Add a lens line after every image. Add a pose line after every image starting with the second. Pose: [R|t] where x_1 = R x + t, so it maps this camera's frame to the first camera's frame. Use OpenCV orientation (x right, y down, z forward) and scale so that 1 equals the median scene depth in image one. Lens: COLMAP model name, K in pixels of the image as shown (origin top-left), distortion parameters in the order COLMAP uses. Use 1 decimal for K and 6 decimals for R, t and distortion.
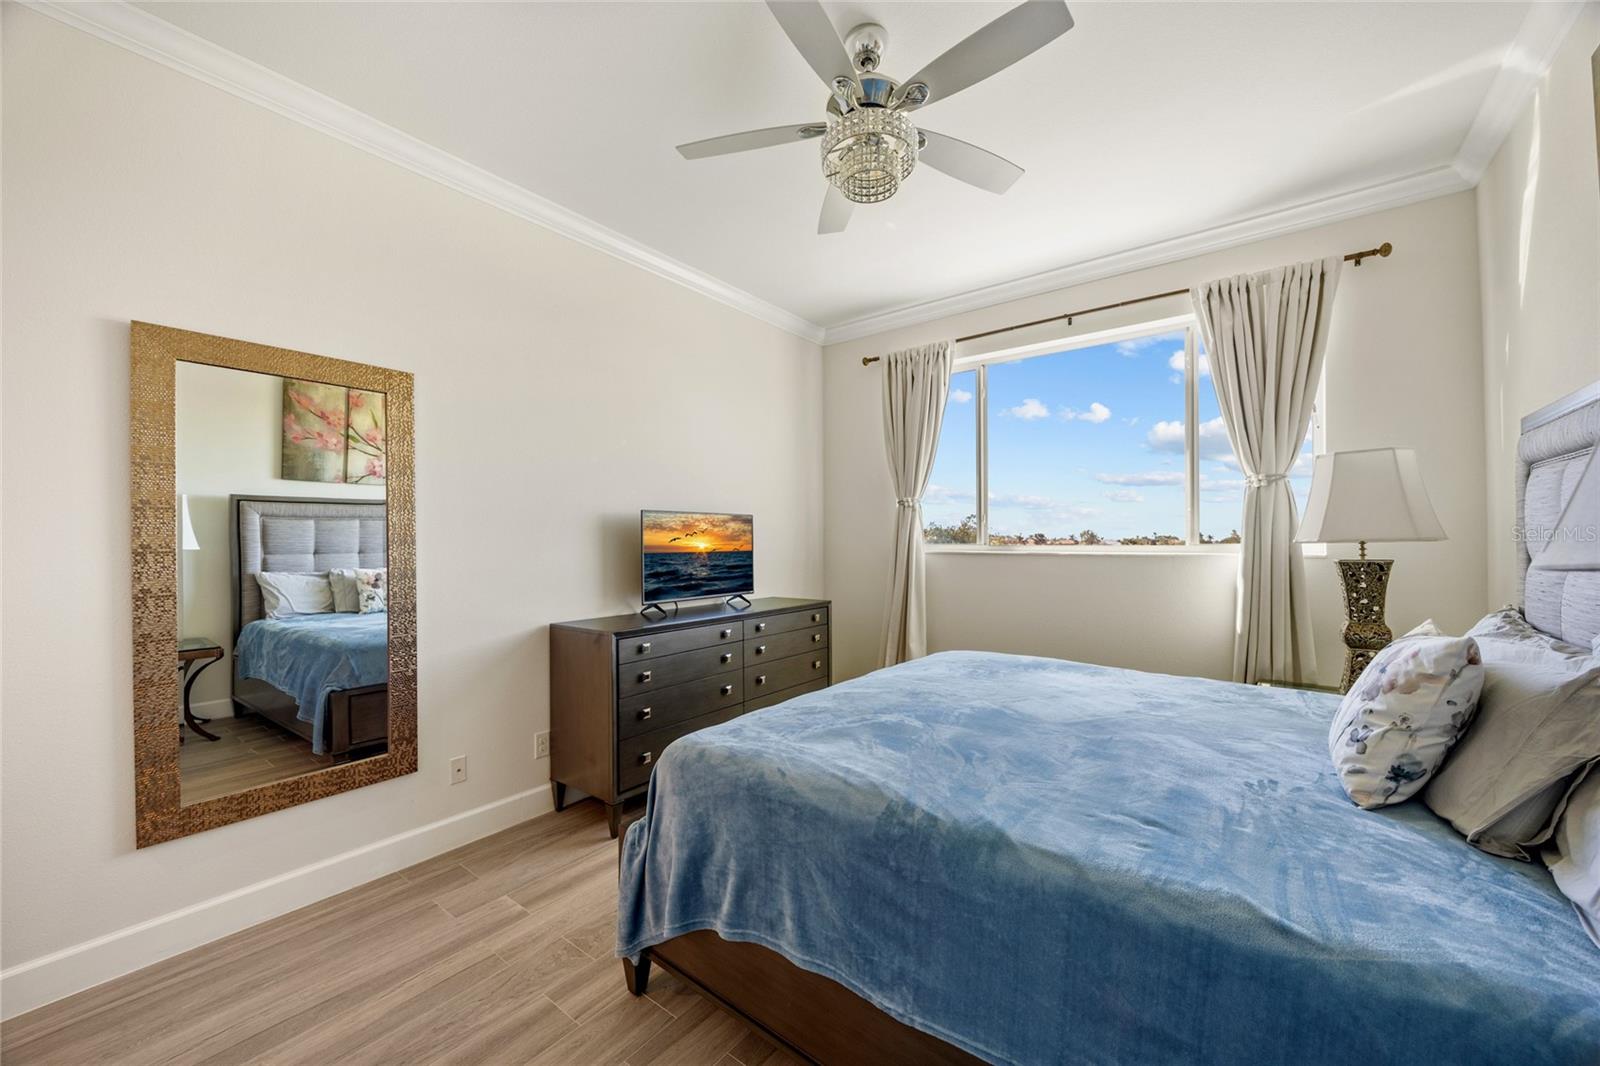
lens RADIAL K [[609.1, 0, 799.2], [0, 609.1, 541.3], [0, 0, 1]] dist [0.001025, -0.000084]
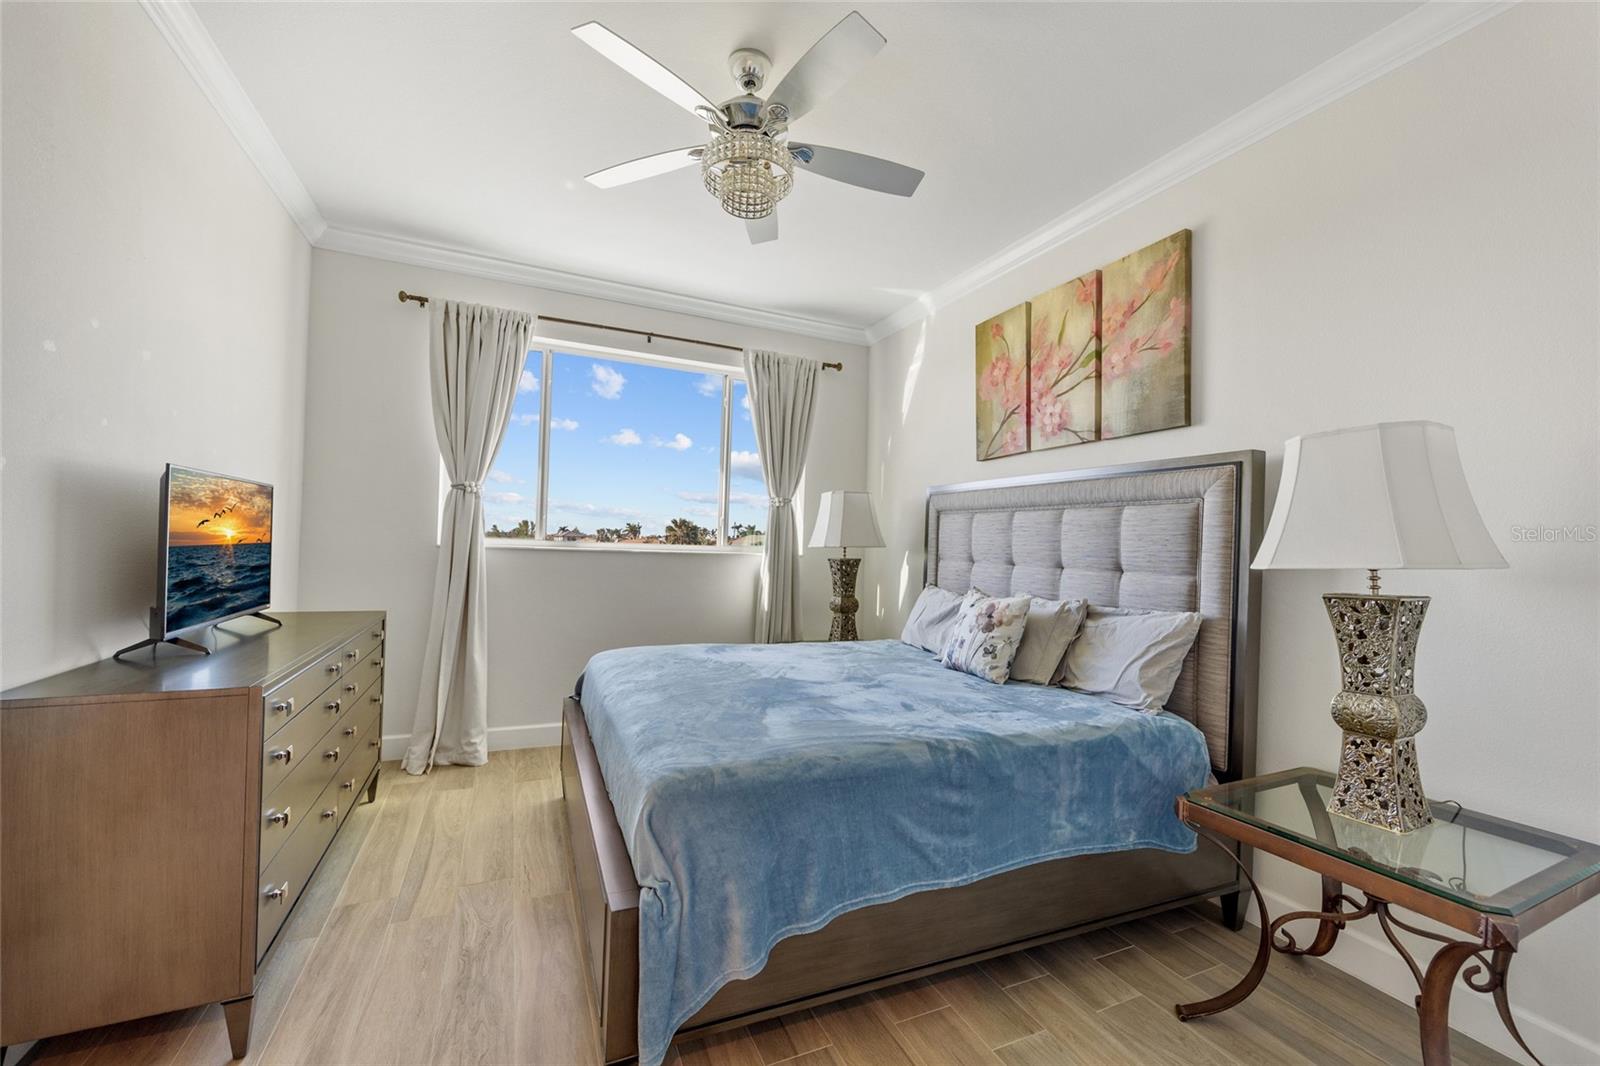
lens RADIAL K [[641.8, 0, 798.4], [0, 641.8, 541.6], [0, 0, 1]] dist [0.001002, -0.000022]
pose [[0.468257, 0.020309, 0.883359, -0.486708], [-0.034189, 0.999404, -0.004854, -0.000814], [-0.882931, -0.027928, 0.468672, 0.232994]]
